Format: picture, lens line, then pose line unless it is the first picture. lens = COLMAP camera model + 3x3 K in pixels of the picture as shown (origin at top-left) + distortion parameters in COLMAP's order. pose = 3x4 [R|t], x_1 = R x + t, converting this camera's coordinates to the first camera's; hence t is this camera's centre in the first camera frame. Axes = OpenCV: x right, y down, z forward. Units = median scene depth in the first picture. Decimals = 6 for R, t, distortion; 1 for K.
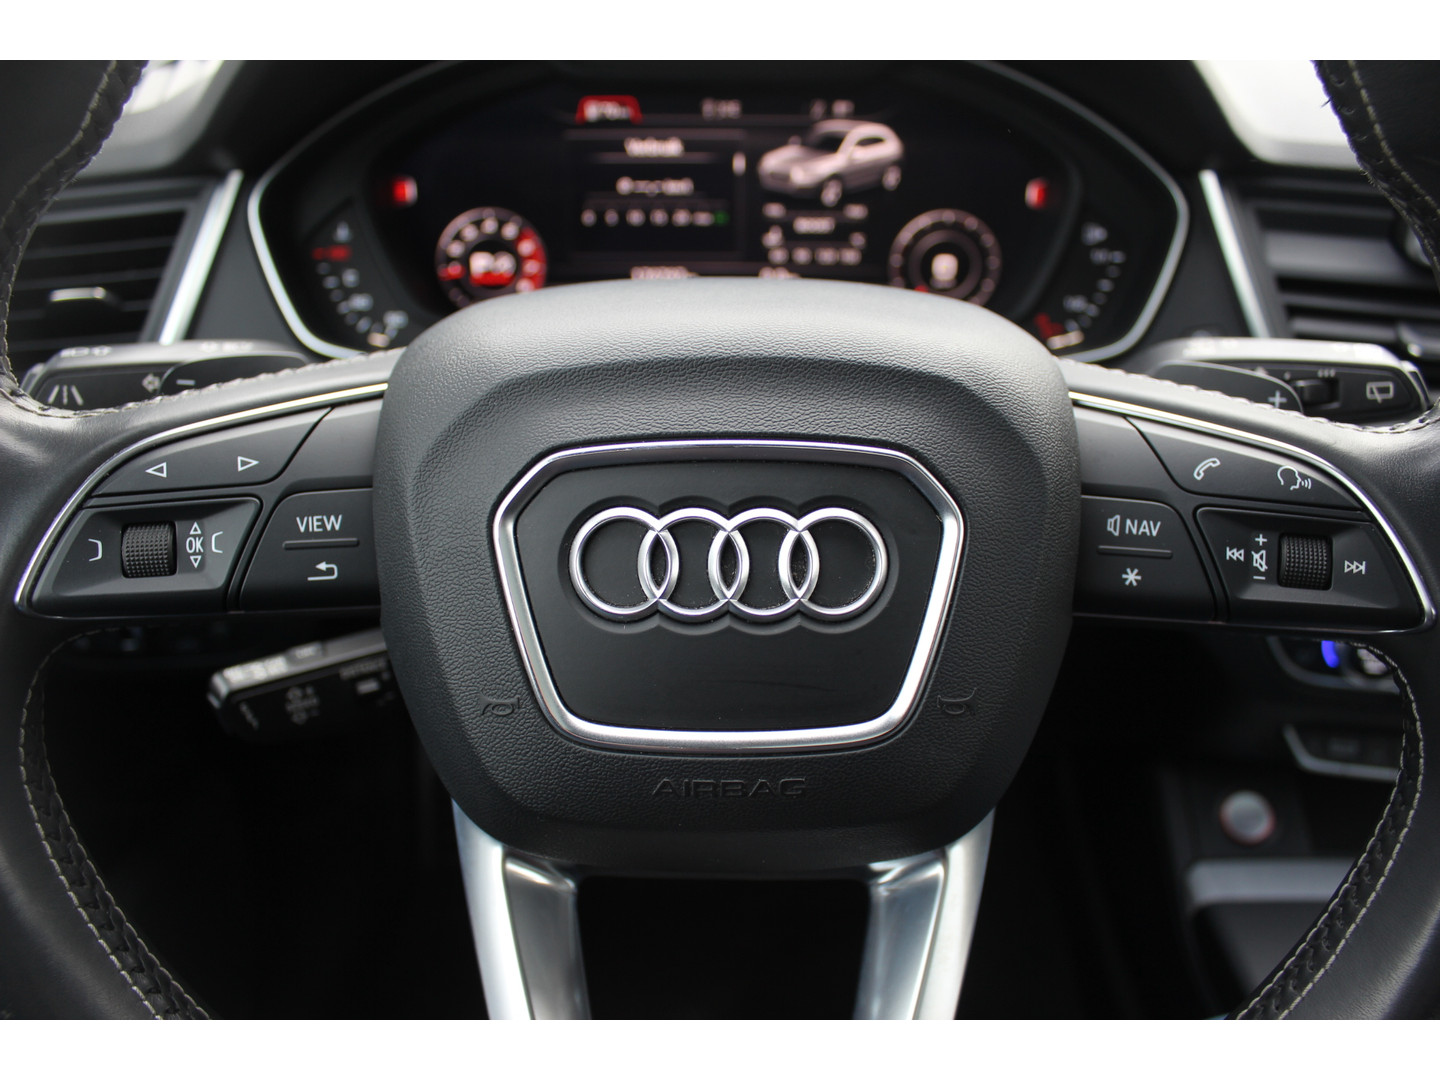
lens RADIAL K [[1179.5, 0, 725.1], [0, 1179.5, 552.1], [0, 0, 1]] dist [-0.175232, 0.126570]
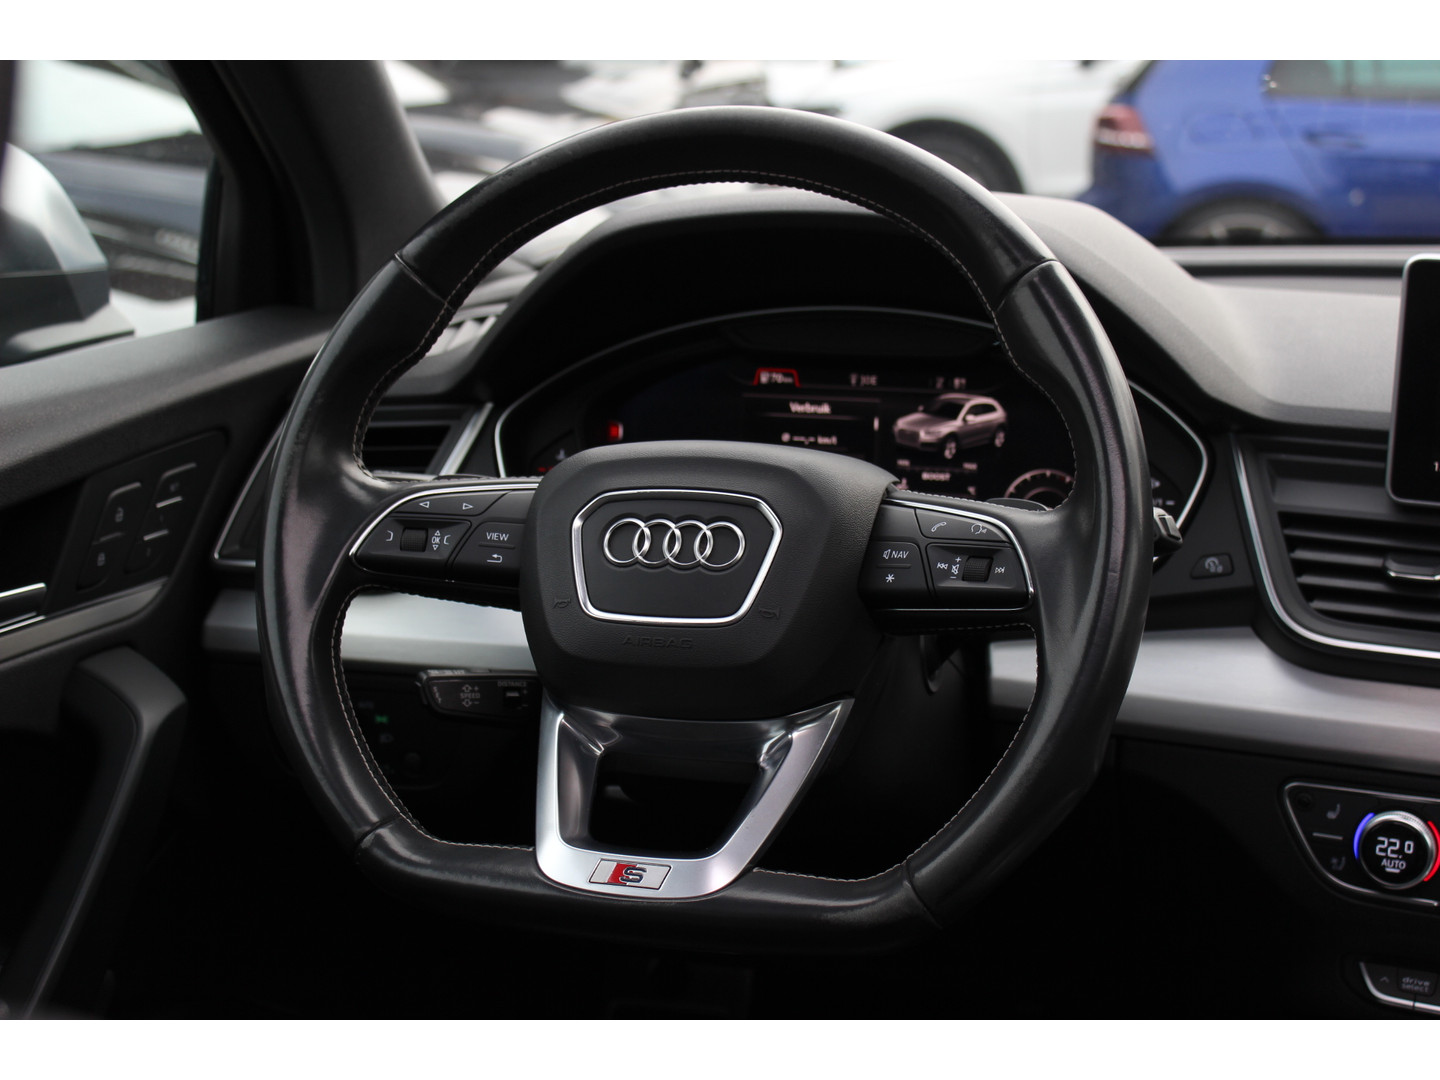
lens RADIAL K [[2212.6, 0, 736.6], [0, 2212.6, 512.7], [0, 0, 1]] dist [-0.032966, 0.000000]
pose [[0.957801, 0.047367, -0.283502, 0.607876], [-0.143465, 0.933464, -0.328730, 0.616401], [0.249068, 0.355531, 0.900868, -1.266569]]
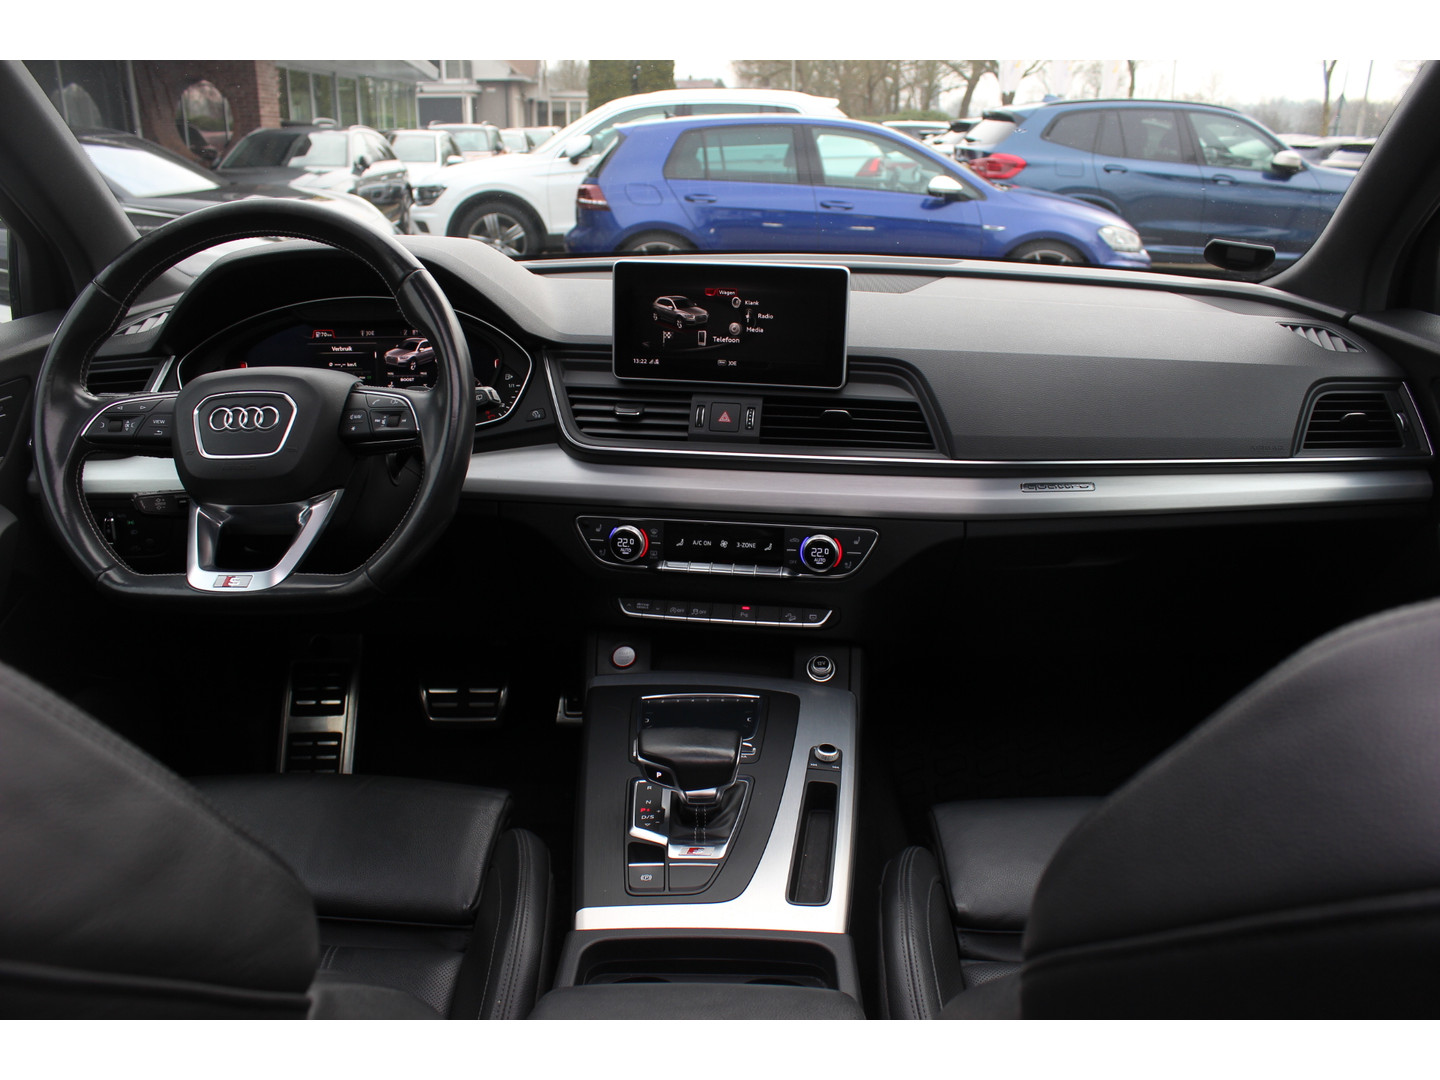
lens RADIAL K [[1179.5, 0, 735.5], [0, 1179.5, 544.7], [0, 0, 1]] dist [-0.175232, 0.126570]
pose [[0.999855, -0.001152, -0.017013, 0.912423], [-0.002854, 0.972327, -0.233606, 0.699773], [0.016811, 0.233620, 0.972183, -1.425304]]
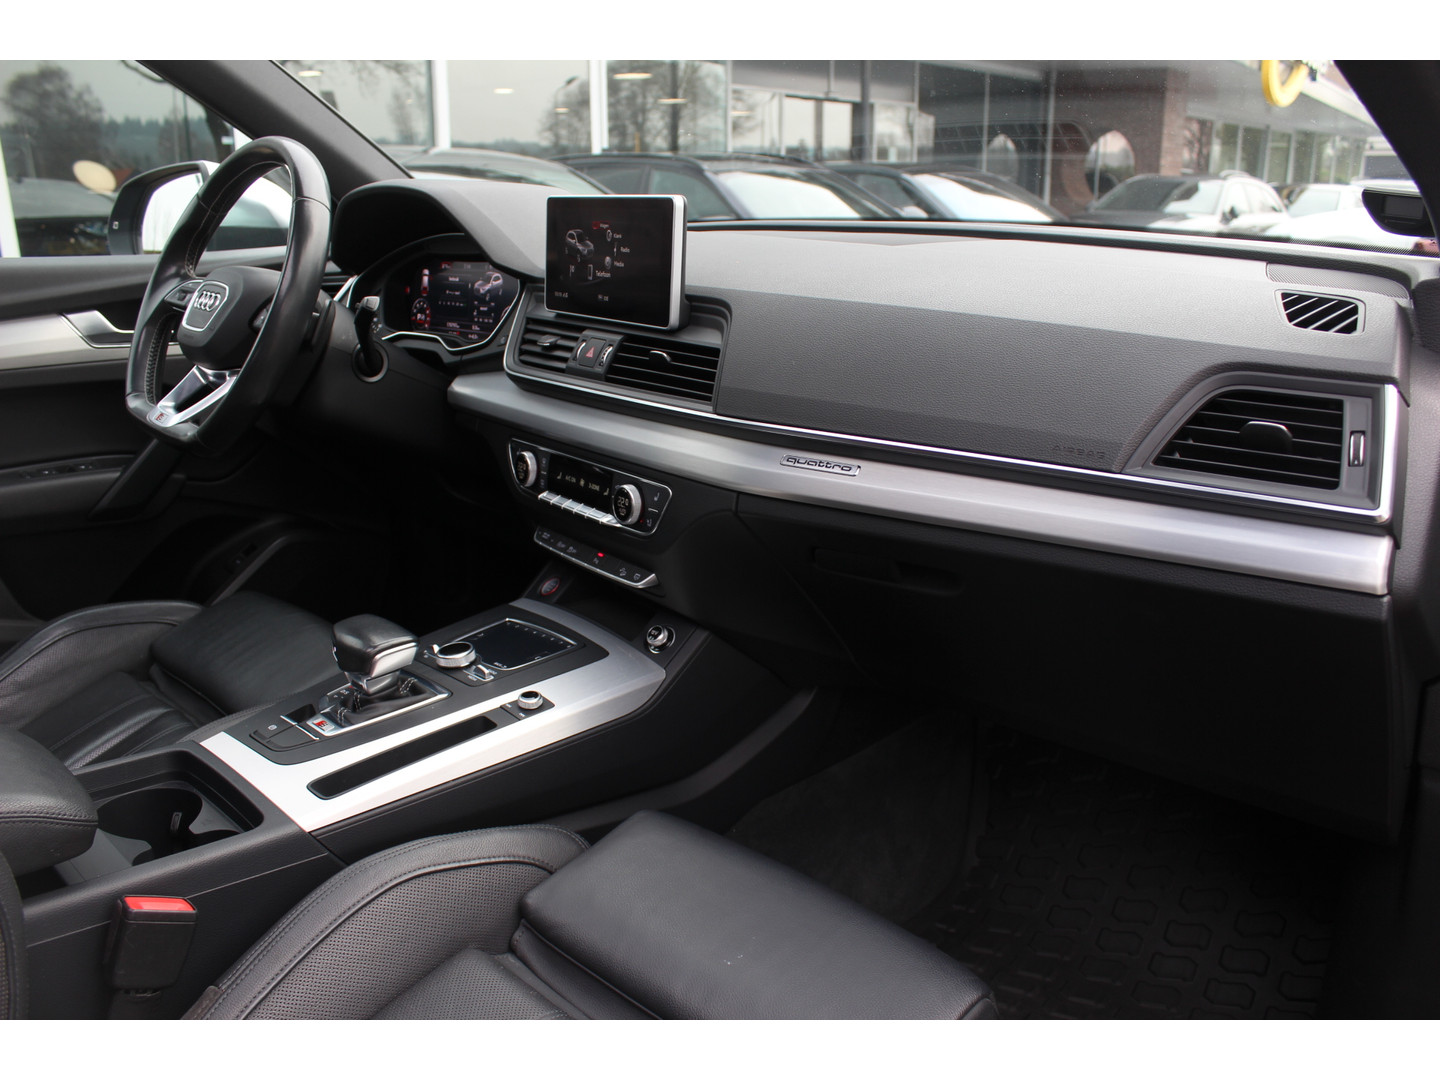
lens RADIAL K [[1179.5, 0, 725.3], [0, 1179.5, 531.0], [0, 0, 1]] dist [-0.175232, 0.126570]
pose [[0.716832, 0.176896, -0.674432, 2.765507], [-0.364498, 0.919656, -0.146197, 0.448213], [0.594384, 0.350628, 0.723718, -0.523509]]
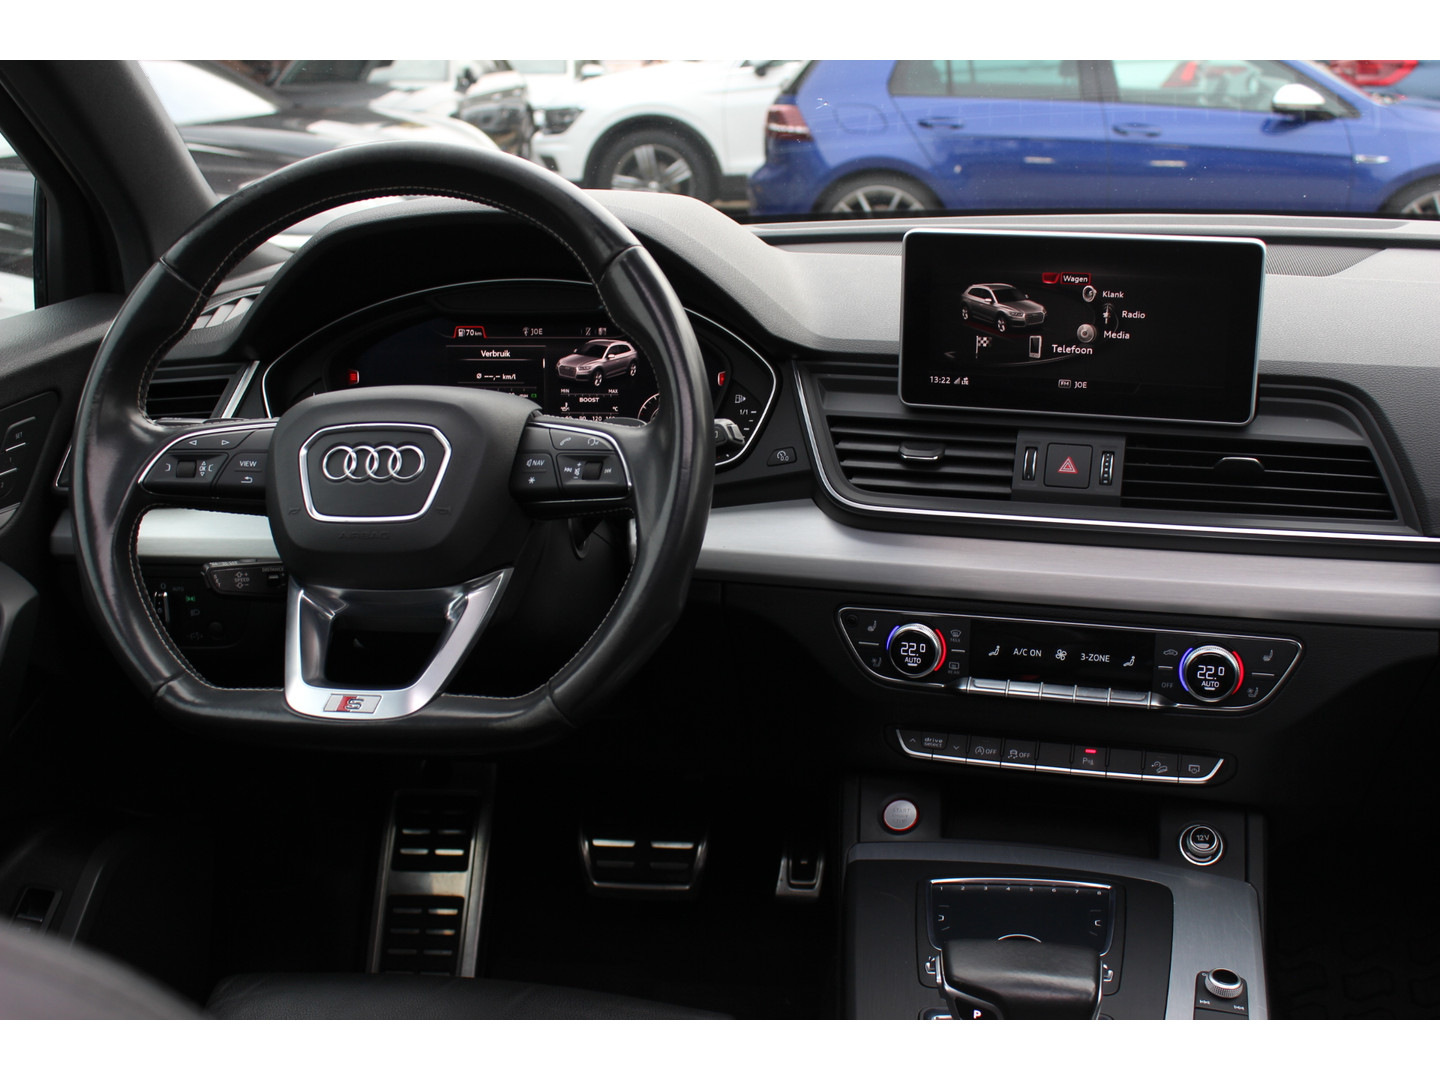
lens RADIAL K [[1650.2, 0, 729.6], [0, 1650.2, 537.2], [0, 0, 1]] dist [-0.090424, 0.000000]
pose [[0.986646, 0.015185, -0.162173, 0.753434], [-0.059109, 0.961152, -0.269616, 0.605444], [0.151779, 0.275602, 0.949214, -1.311804]]
